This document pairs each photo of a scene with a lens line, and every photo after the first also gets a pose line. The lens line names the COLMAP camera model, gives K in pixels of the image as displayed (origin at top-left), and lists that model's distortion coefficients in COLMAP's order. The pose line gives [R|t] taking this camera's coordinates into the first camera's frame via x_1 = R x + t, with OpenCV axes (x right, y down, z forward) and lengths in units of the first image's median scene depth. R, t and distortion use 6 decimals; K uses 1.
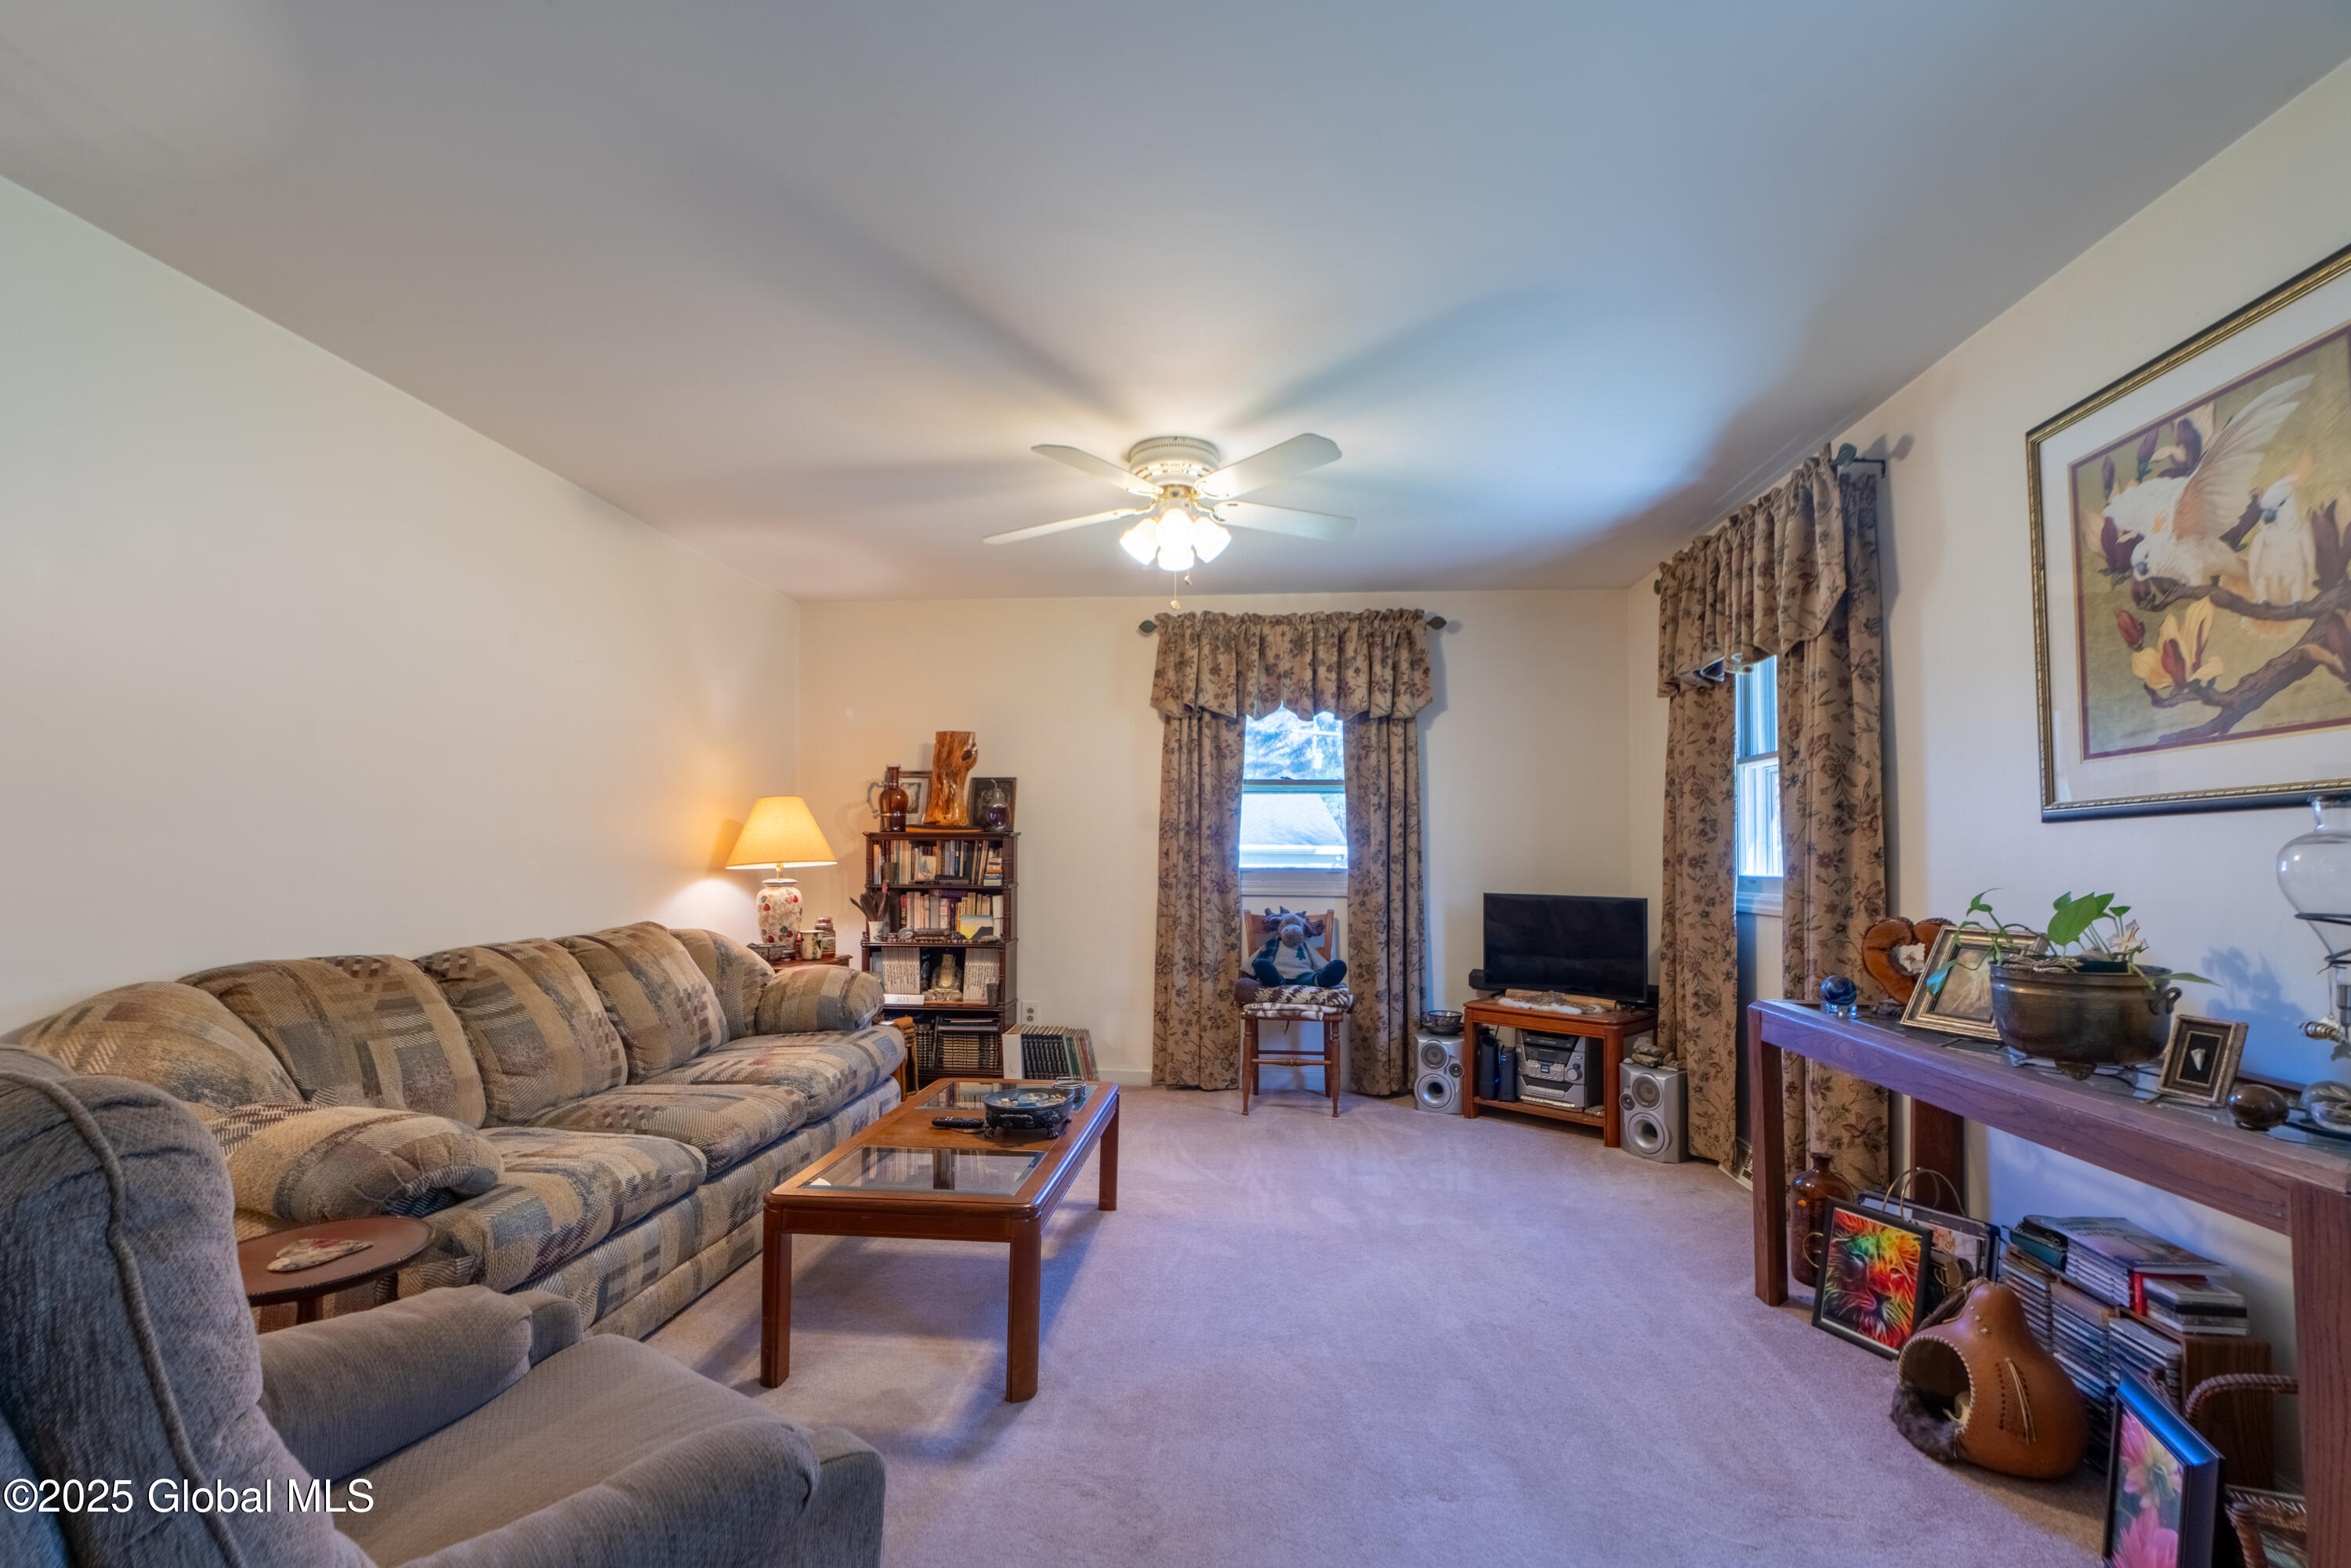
lens RADIAL K [[1037.1, 0, 1044.9], [0, 1037.1, 822.0], [0, 0, 1]] dist [-0.017037, 0.010272]
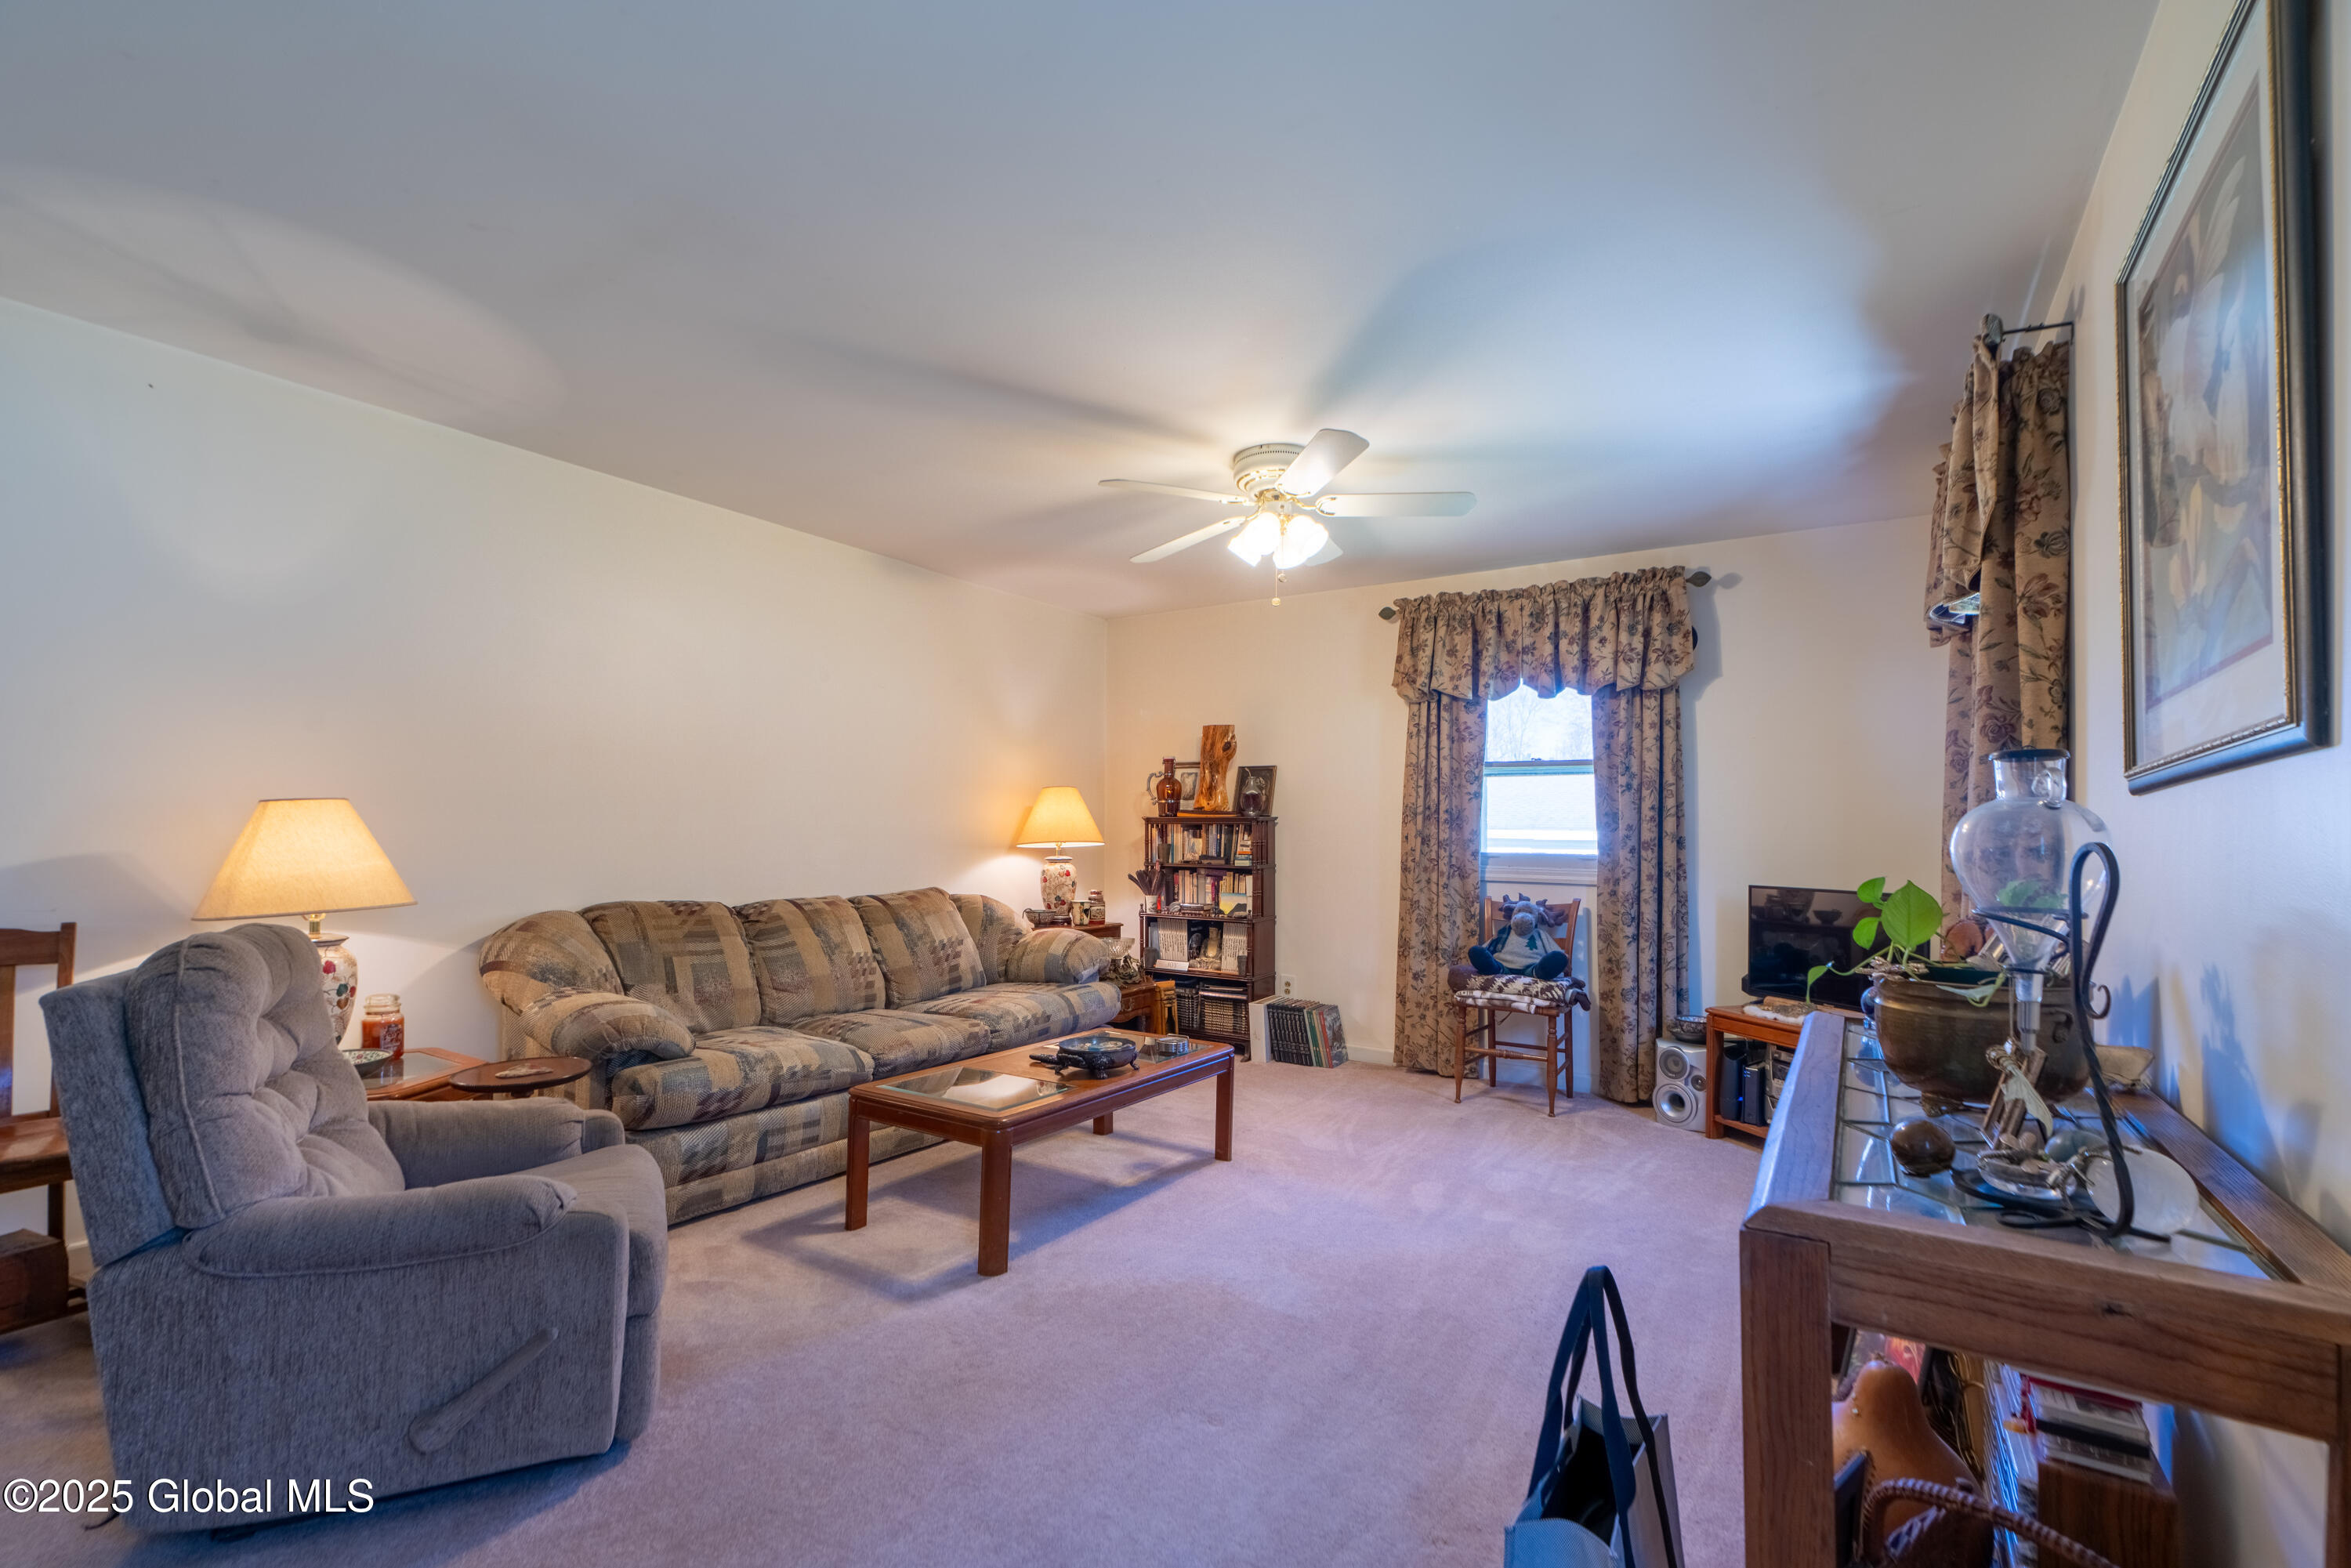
lens RADIAL K [[1019.2, 0, 1164.3], [0, 1019.2, 825.9], [0, 0, 1]] dist [-0.006652, 0.005647]
pose [[0.887002, 0.000860, -0.461766, 0.376516], [0.006364, 0.999881, 0.014088, 0.003592], [0.461722, -0.015435, 0.886890, 0.013578]]
